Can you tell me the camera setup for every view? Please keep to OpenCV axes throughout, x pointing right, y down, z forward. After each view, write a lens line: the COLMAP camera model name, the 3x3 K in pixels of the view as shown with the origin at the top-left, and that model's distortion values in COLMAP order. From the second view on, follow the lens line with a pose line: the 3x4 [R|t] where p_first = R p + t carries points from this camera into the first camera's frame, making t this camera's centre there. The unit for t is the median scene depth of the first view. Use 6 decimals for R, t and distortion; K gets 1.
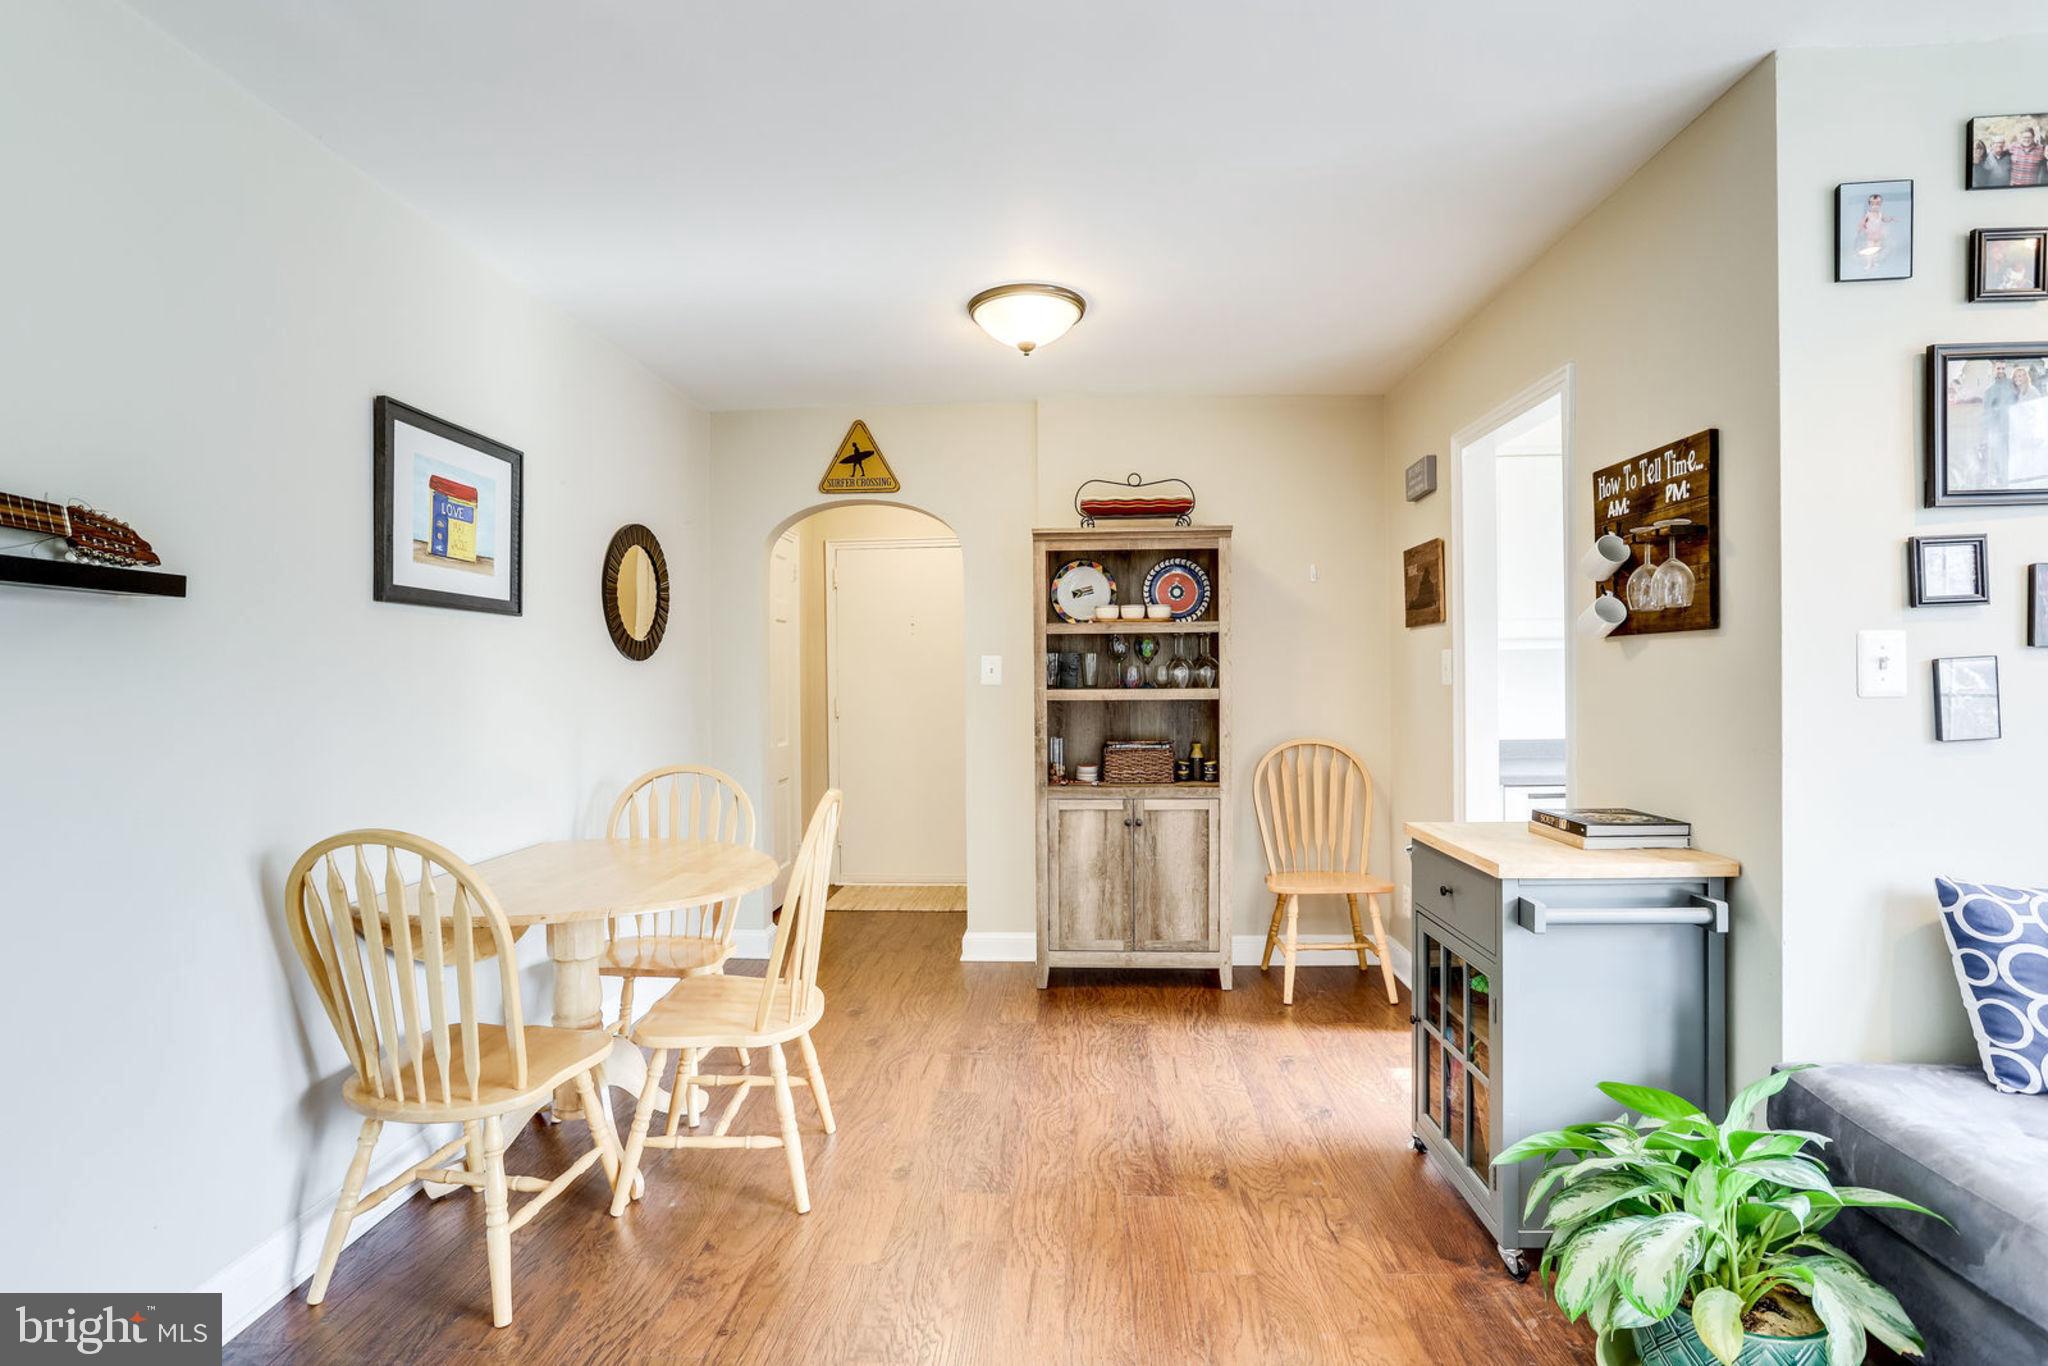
lens RADIAL K [[999.5, 0, 1020.0], [0, 999.5, 691.1], [0, 0, 1]] dist [-0.063175, 0.038625]
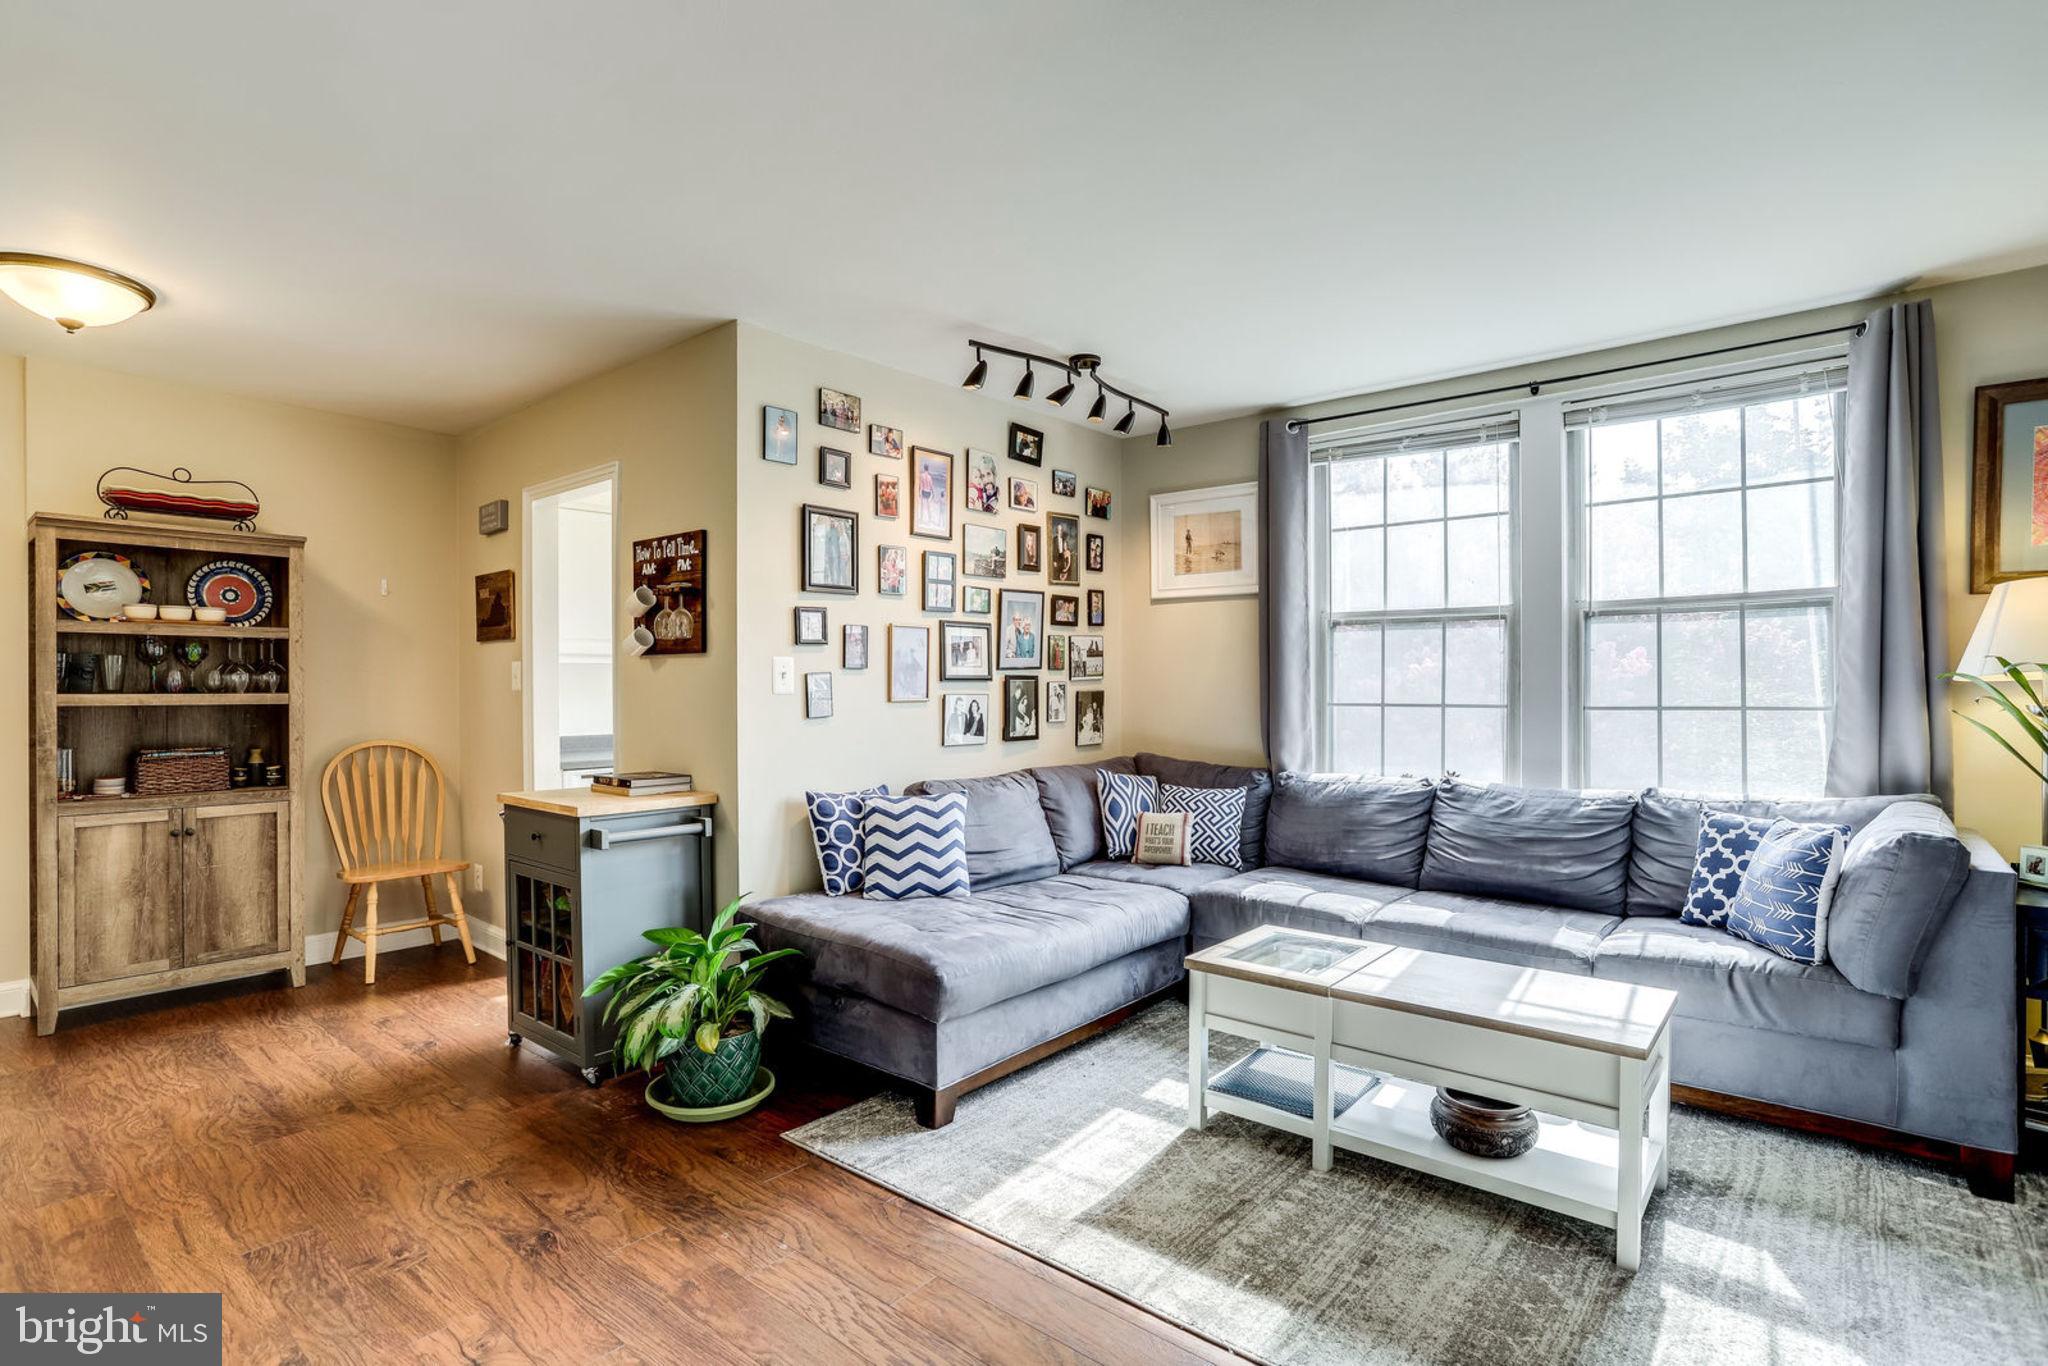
lens RADIAL K [[999.5, 0, 1020.0], [0, 999.5, 691.1], [0, 0, 1]] dist [-0.063175, 0.038625]
pose [[0.607585, 0.004814, 0.794240, -0.175281], [0.006153, 0.999923, -0.010767, 0.012980], [-0.794231, 0.011429, 0.607509, -0.261238]]
